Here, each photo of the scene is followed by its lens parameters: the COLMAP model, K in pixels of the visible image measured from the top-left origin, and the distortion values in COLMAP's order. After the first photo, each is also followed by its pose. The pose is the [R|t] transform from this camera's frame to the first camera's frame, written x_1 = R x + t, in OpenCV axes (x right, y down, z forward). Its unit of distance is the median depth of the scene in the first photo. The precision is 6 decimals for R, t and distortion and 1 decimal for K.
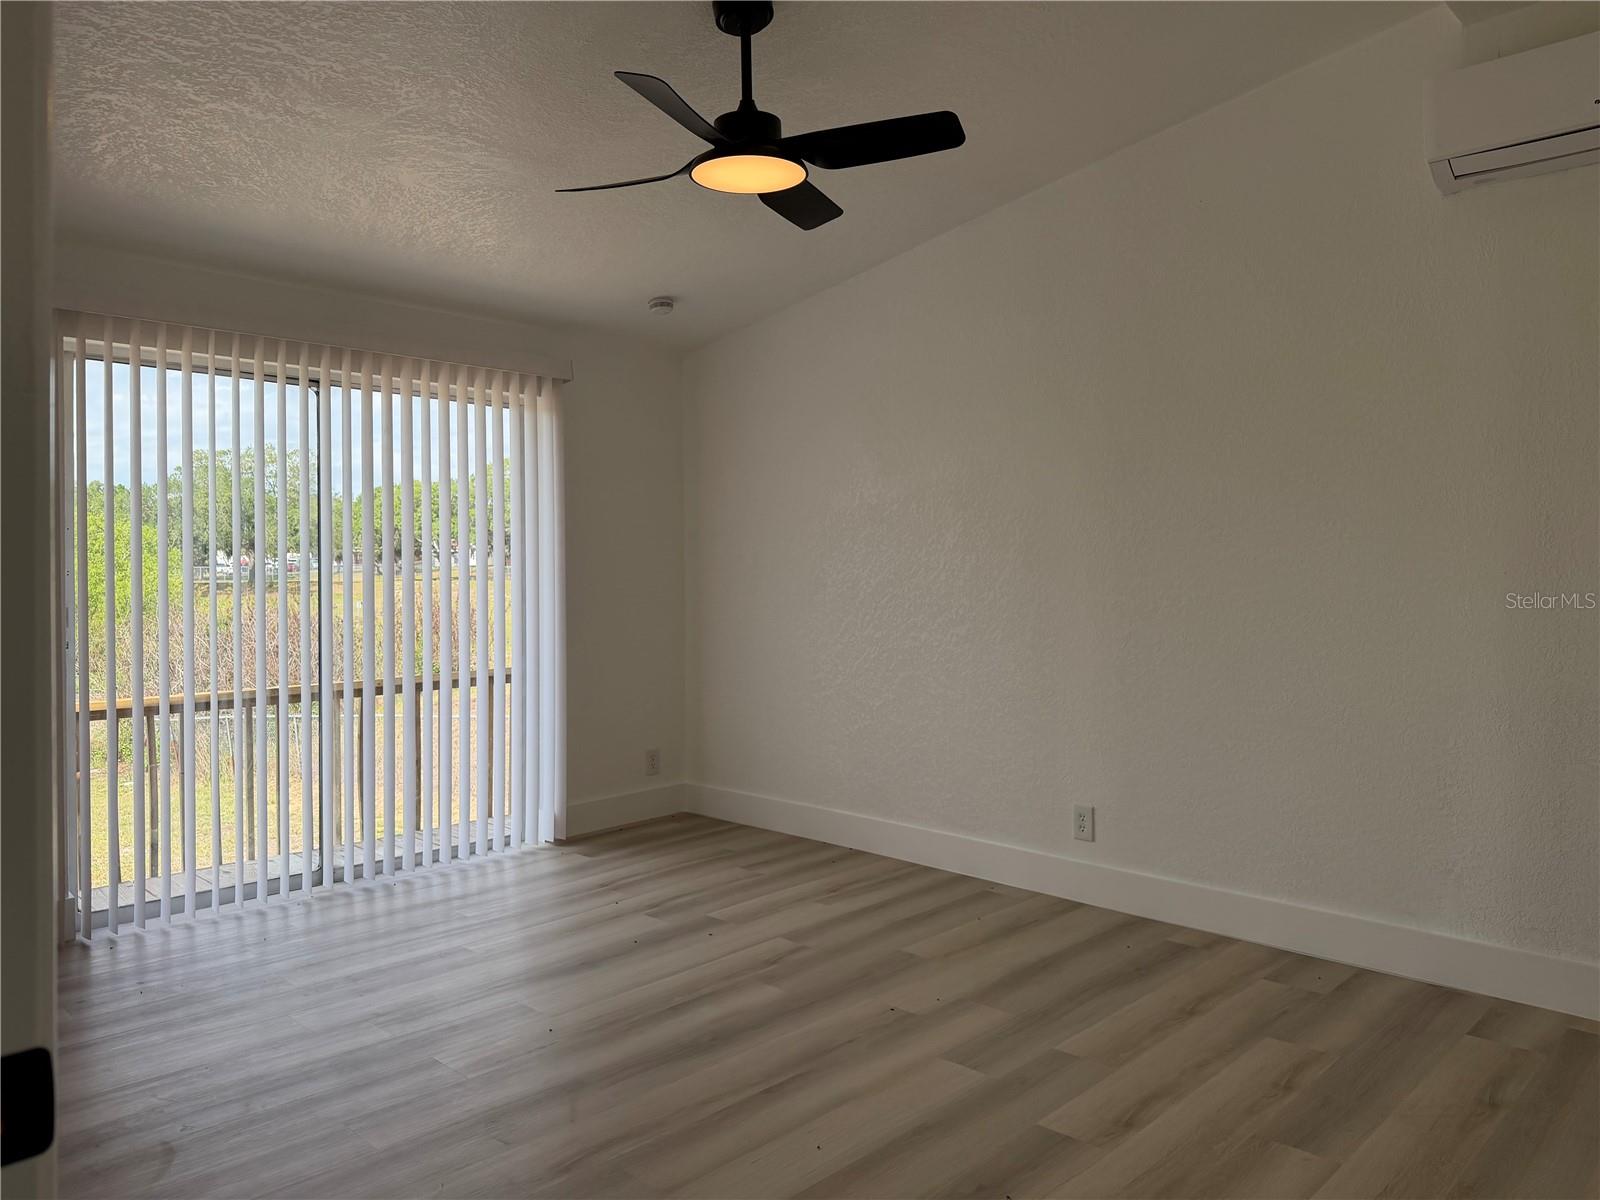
lens RADIAL K [[1141.2, 0, 800.0], [0, 1141.2, 600.0], [0, 0, 1]] dist [0.001185, -0.000892]
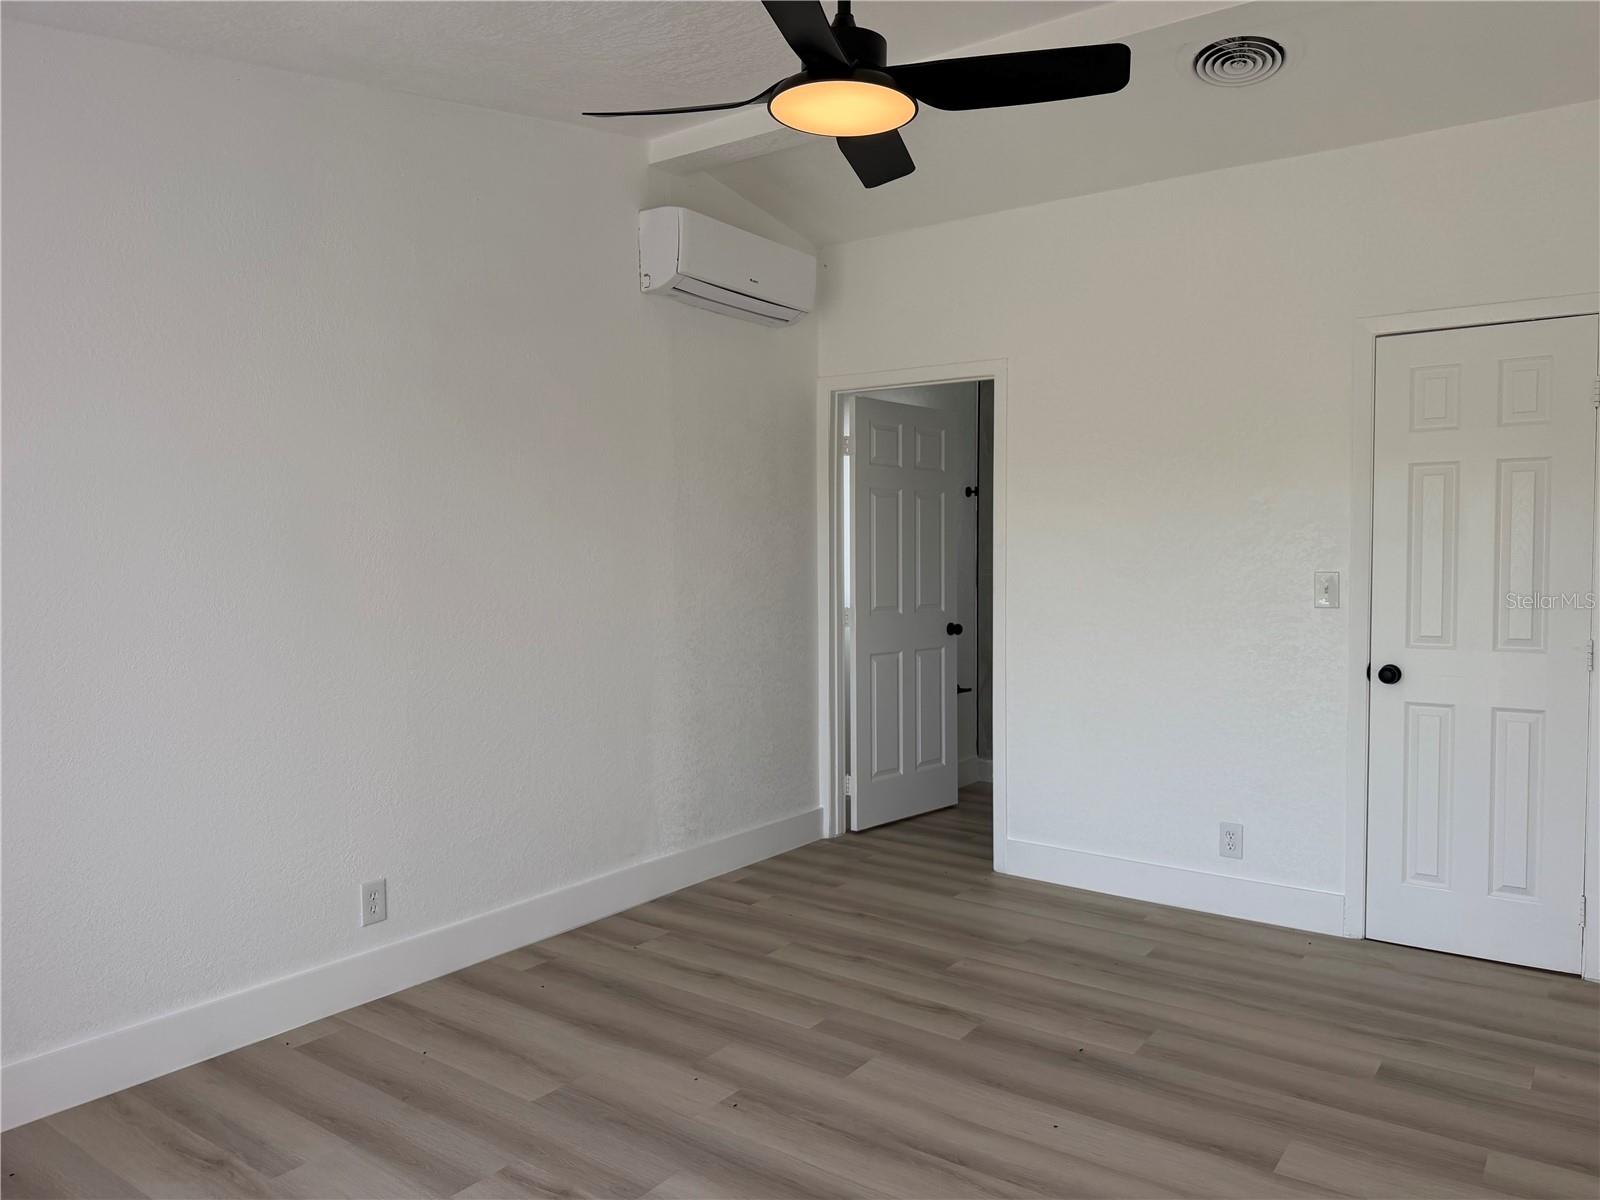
lens RADIAL K [[1116.2, 0, 800.0], [0, 1116.2, 600.0], [0, 0, 1]] dist [0.004728, -0.000388]
pose [[-0.129825, -0.042117, 0.990642, -0.725286], [0.035329, 0.998267, 0.047071, -0.060158], [-0.990907, 0.041109, -0.128112, 0.998890]]
